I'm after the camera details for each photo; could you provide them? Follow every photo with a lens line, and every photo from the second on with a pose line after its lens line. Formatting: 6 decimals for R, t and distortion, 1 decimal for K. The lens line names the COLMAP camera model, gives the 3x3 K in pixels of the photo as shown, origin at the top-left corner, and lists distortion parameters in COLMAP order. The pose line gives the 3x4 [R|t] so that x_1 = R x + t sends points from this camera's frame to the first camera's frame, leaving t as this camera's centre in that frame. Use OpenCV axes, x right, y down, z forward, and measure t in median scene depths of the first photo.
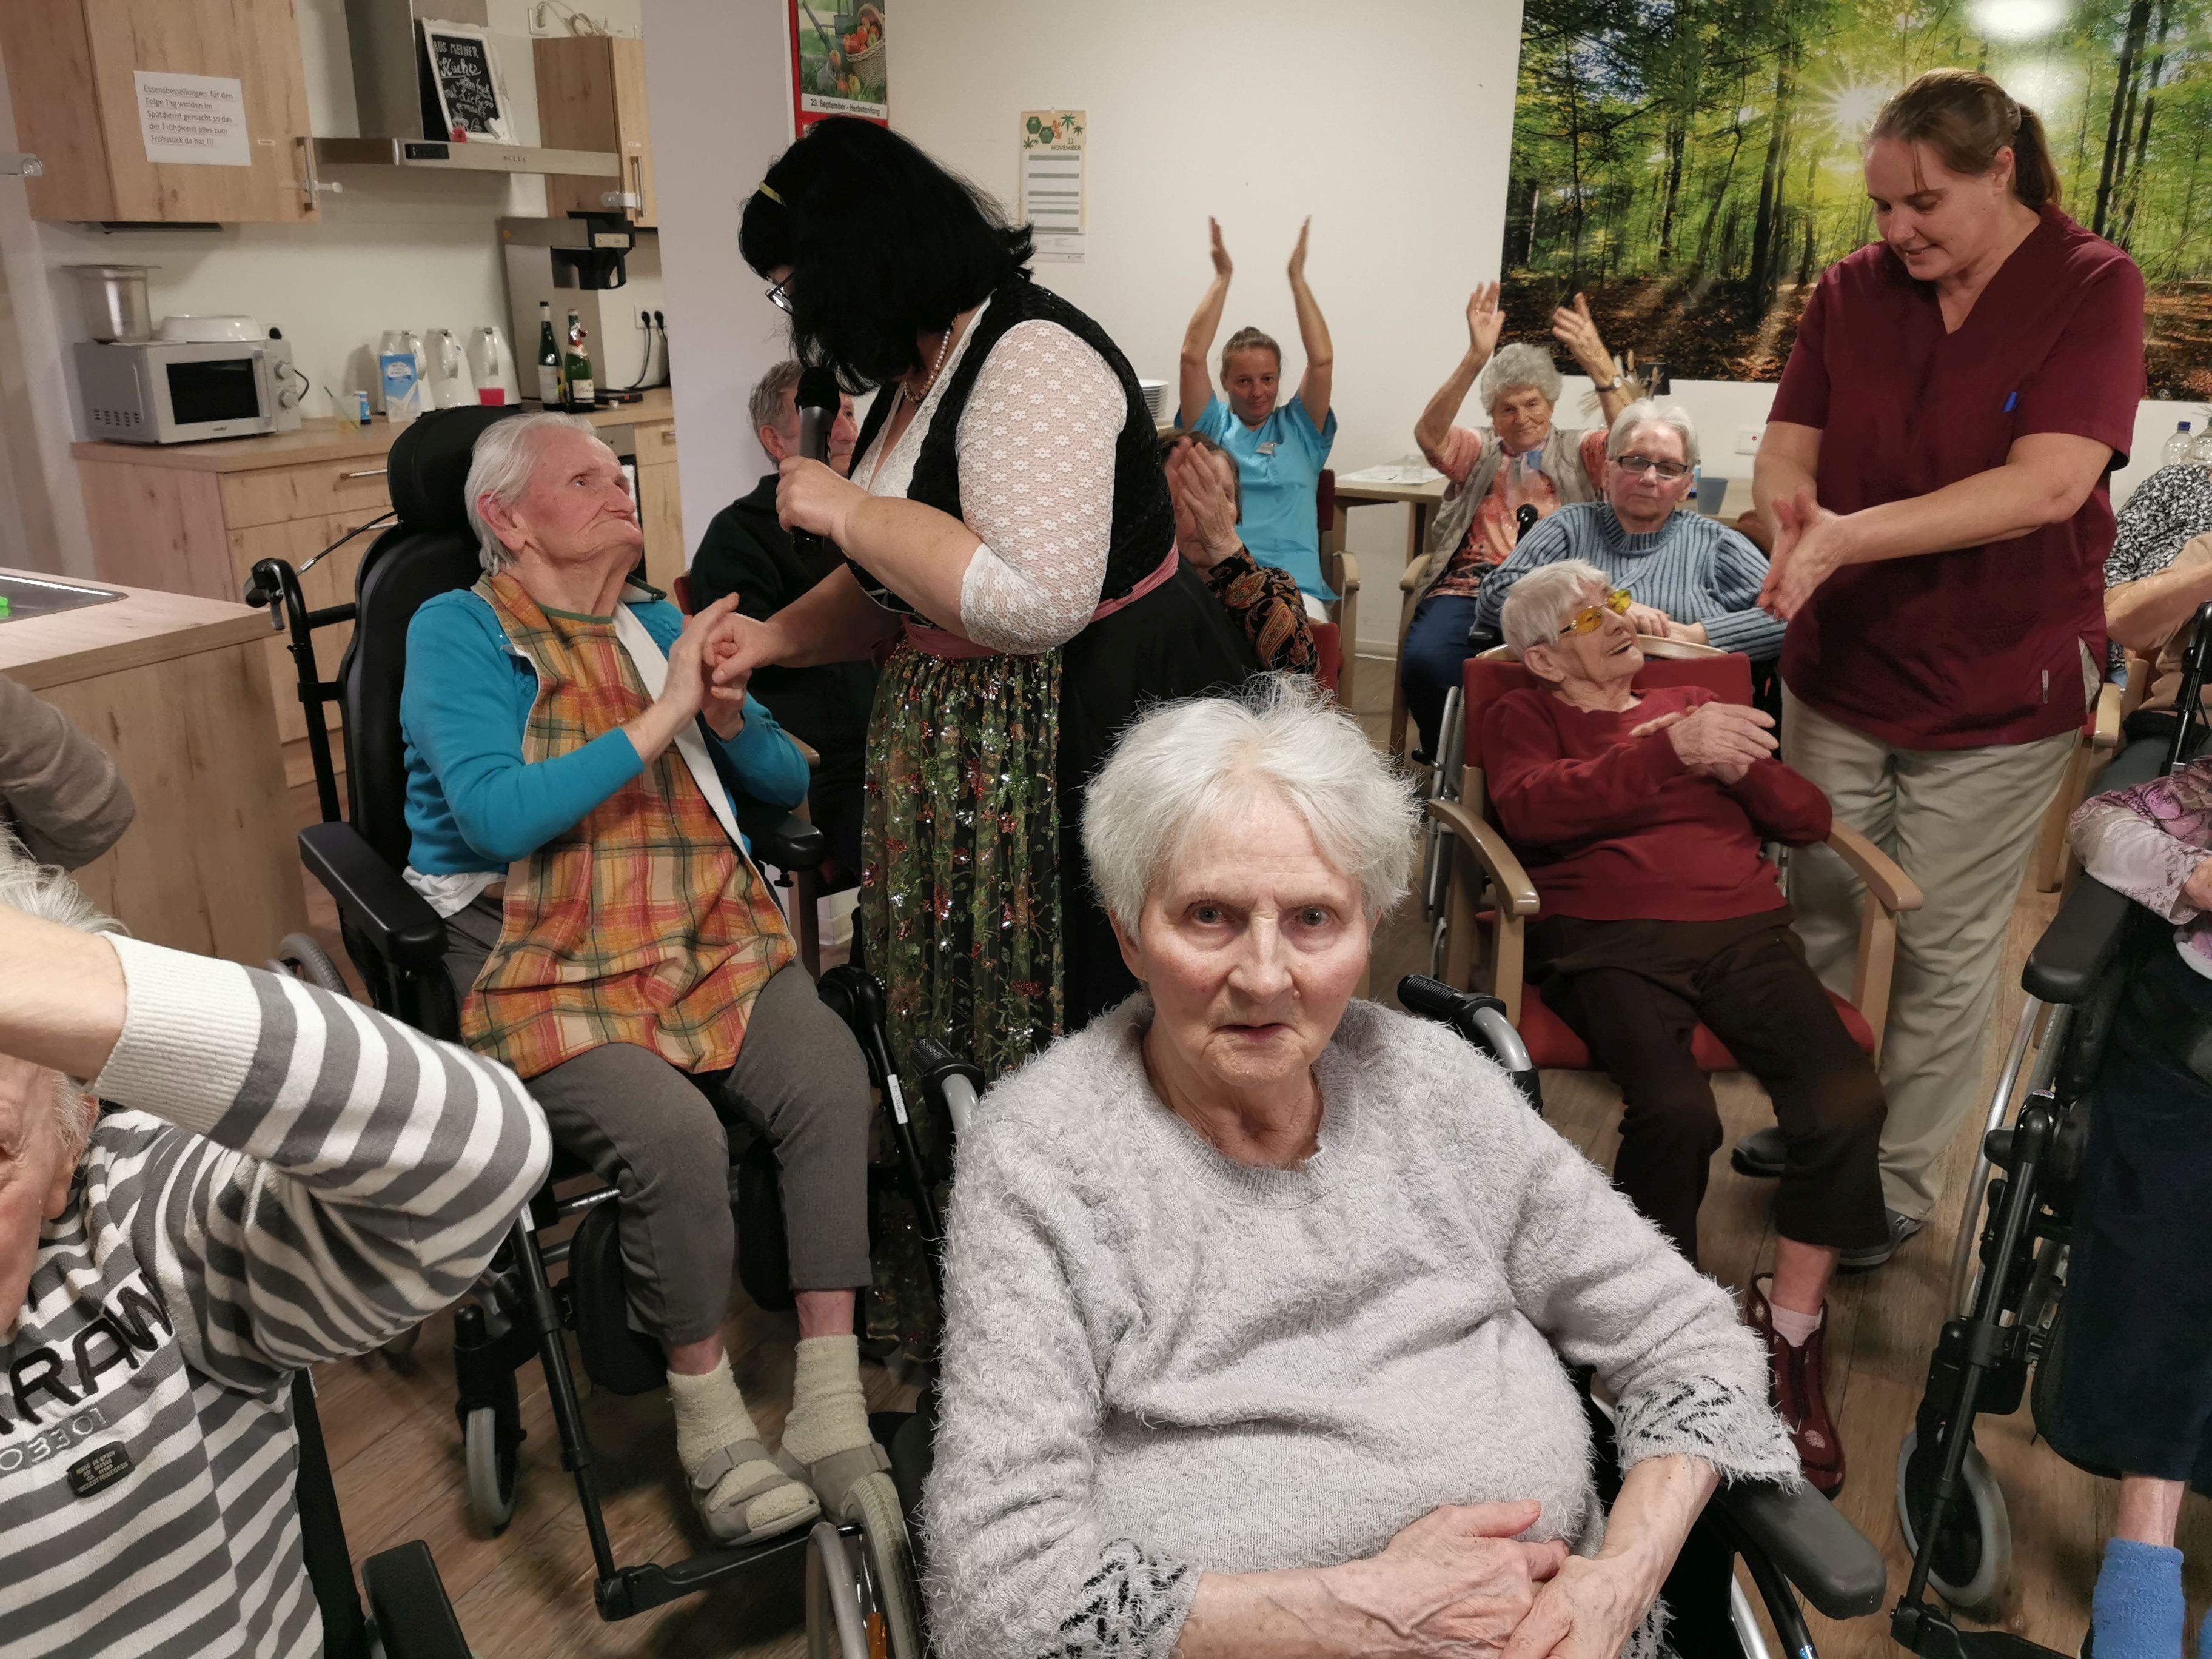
lens RADIAL K [[1695.2, 0, 1129.4], [0, 1695.2, 834.8], [0, 0, 1]] dist [0.048196, -0.068255]
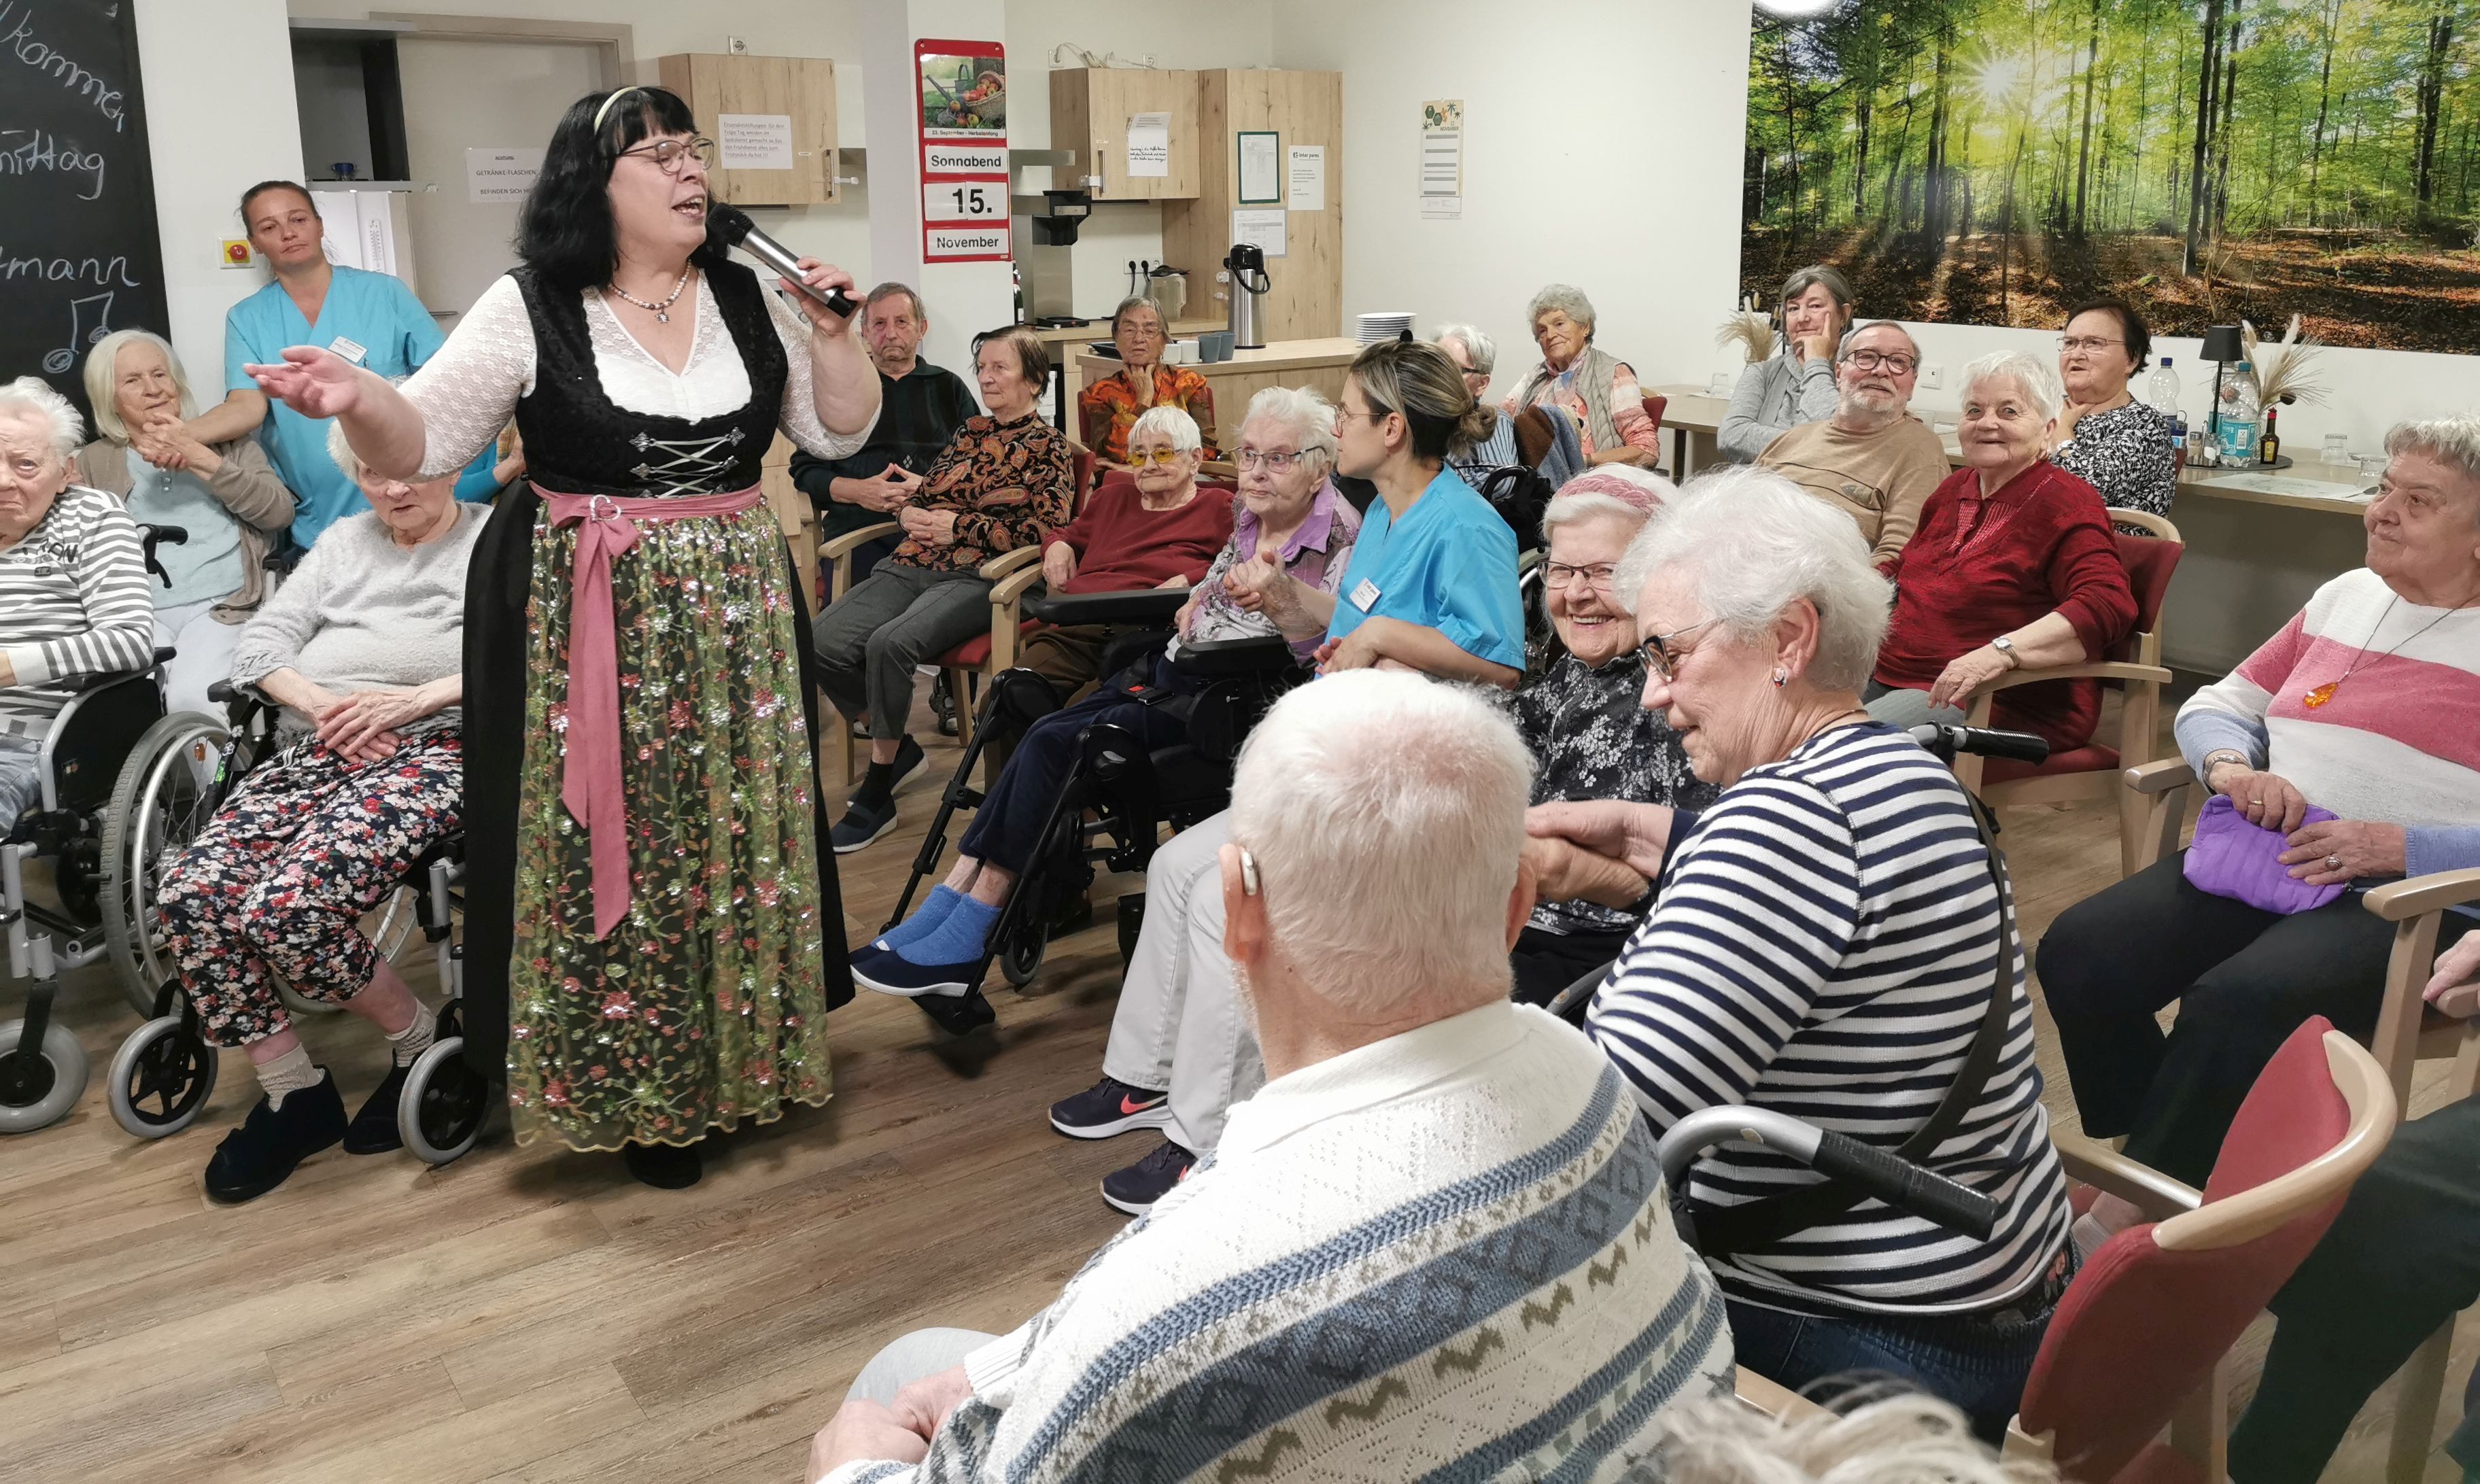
lens RADIAL K [[1887.2, 0, 1268.2], [0, 1887.2, 551.6], [0, 0, 1]] dist [0.126480, -0.193877]
pose [[0.889119, 0.069086, -0.452432, 0.577159], [-0.135851, 0.983827, -0.116744, 0.079103], [0.437050, 0.165263, 0.884124, -0.240810]]
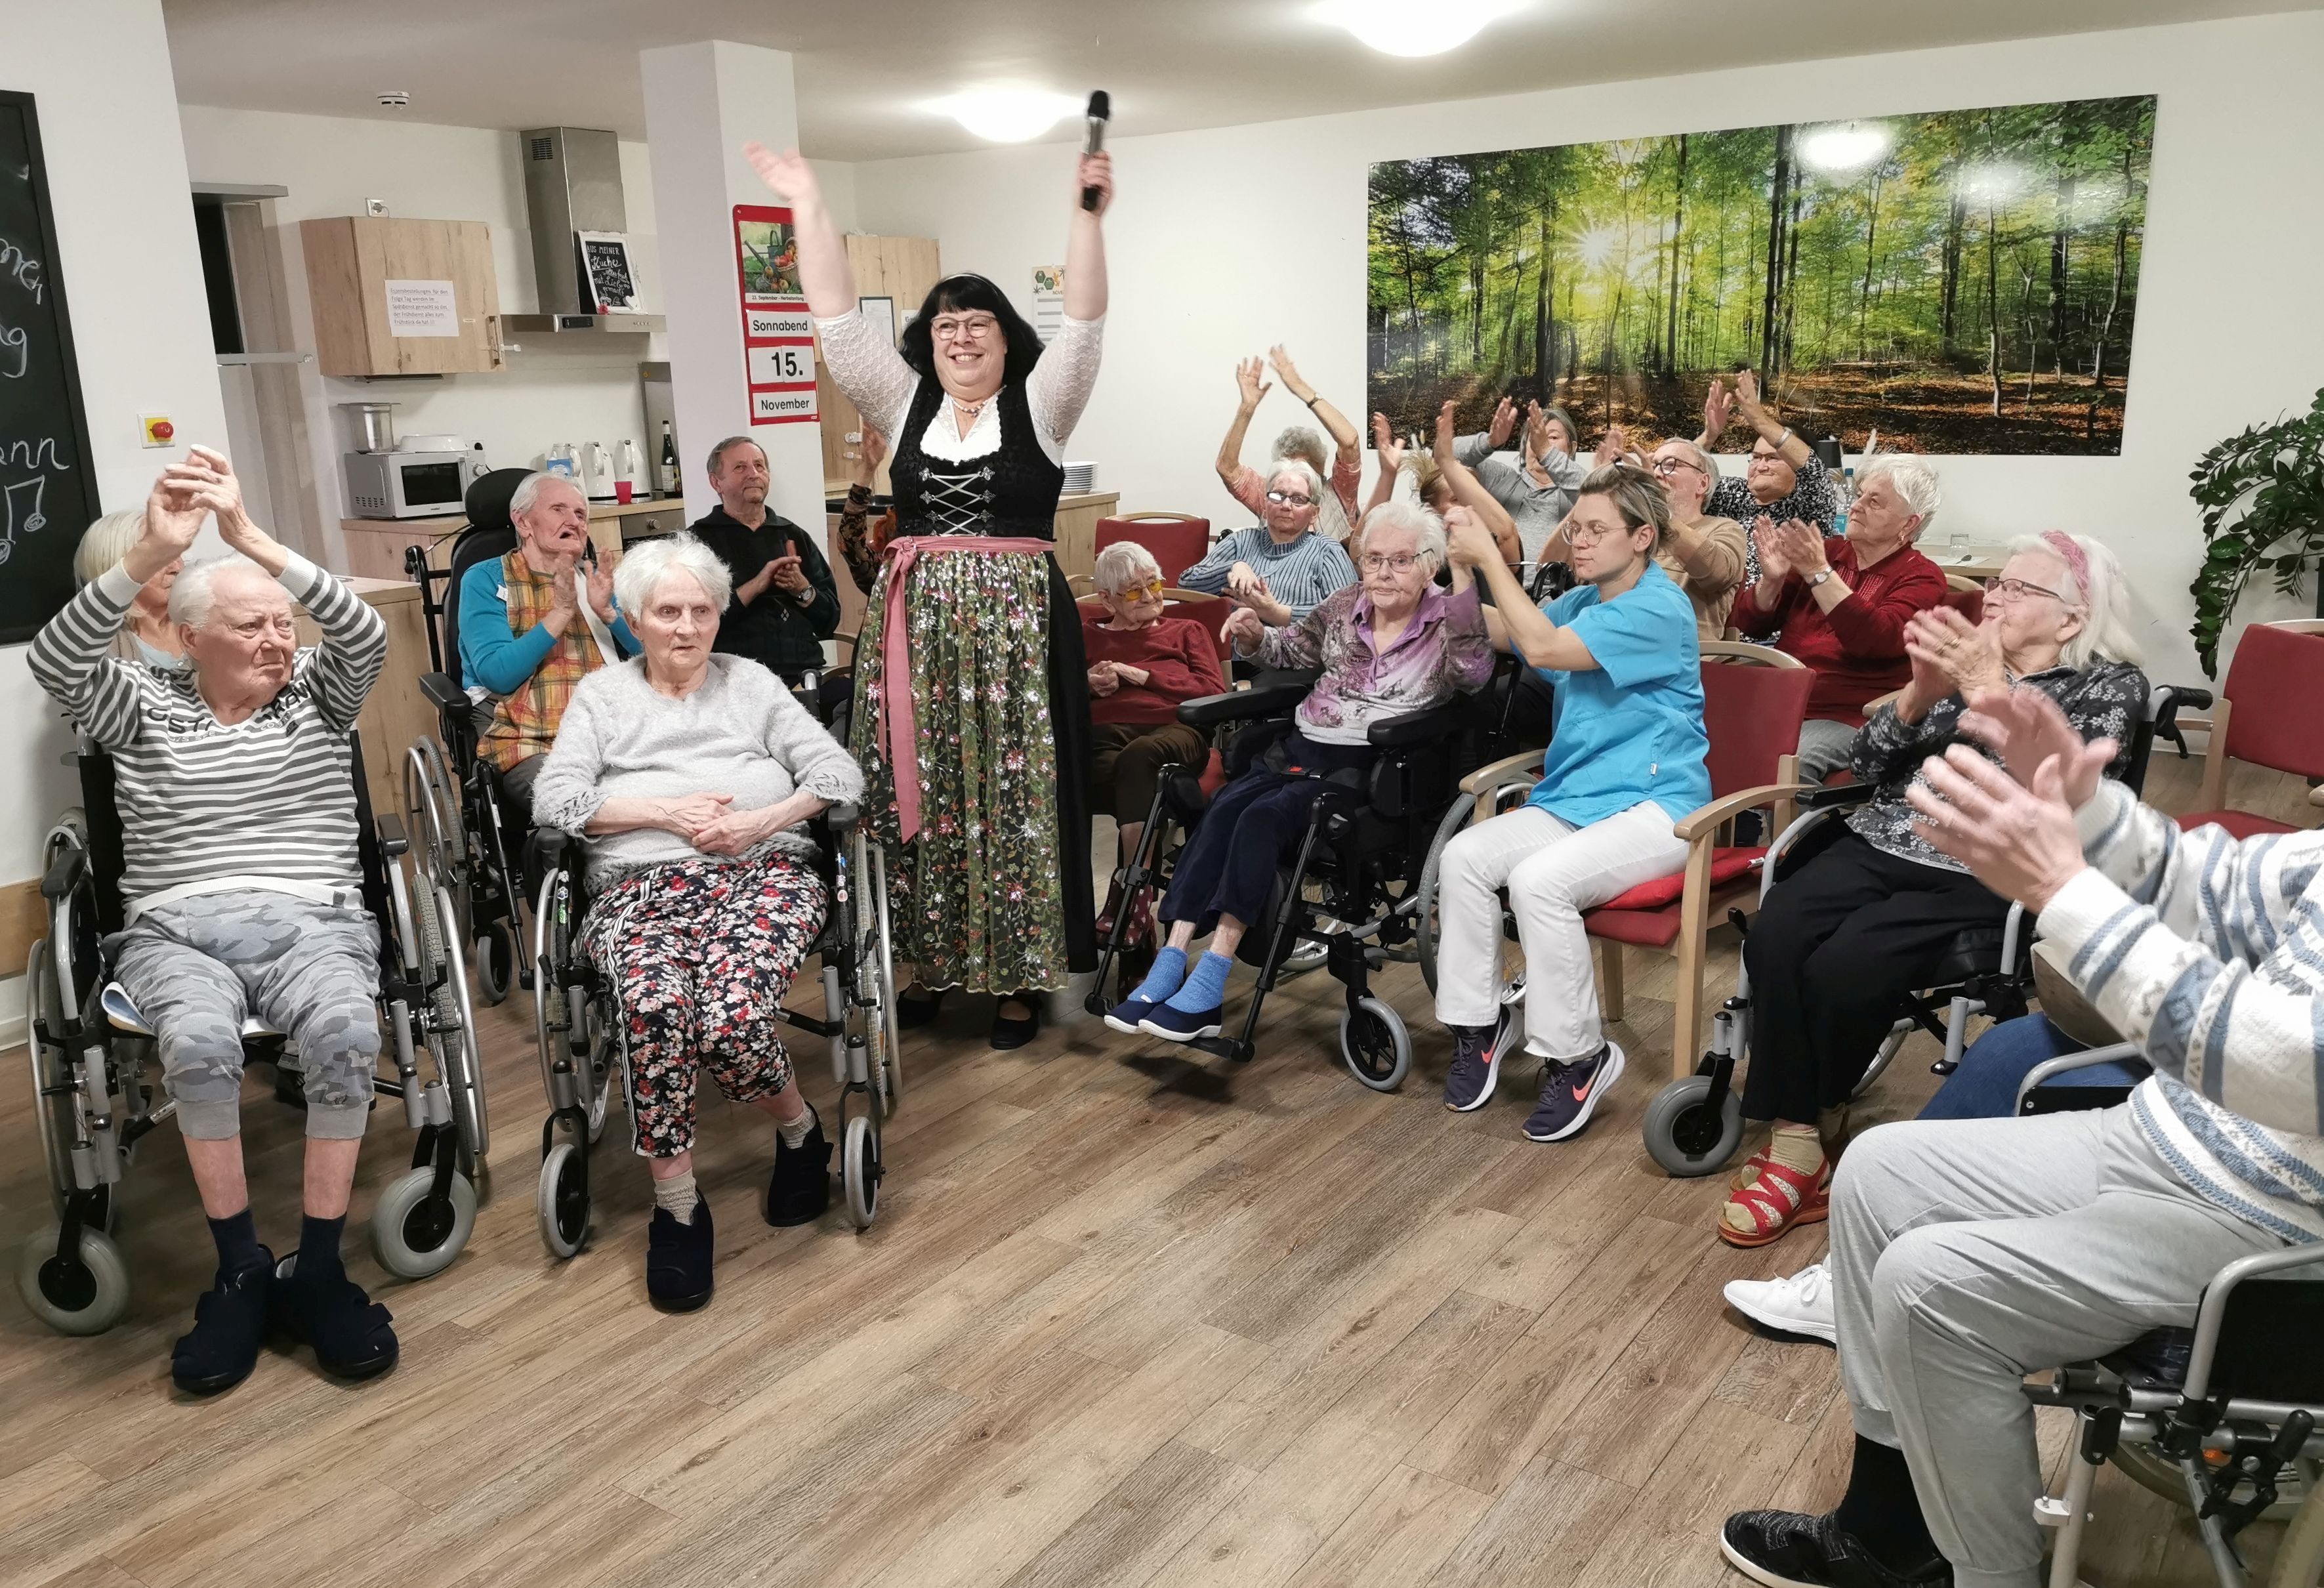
lens RADIAL K [[1814.7, 0, 1162.6], [0, 1814.7, 818.2], [0, 0, 1]] dist [0.133783, -0.209398]
pose [[0.989501, -0.000239, -0.144522, 0.292293], [-0.011670, 0.996601, -0.081553, 0.138299], [0.144051, 0.082384, 0.986135, -0.422934]]
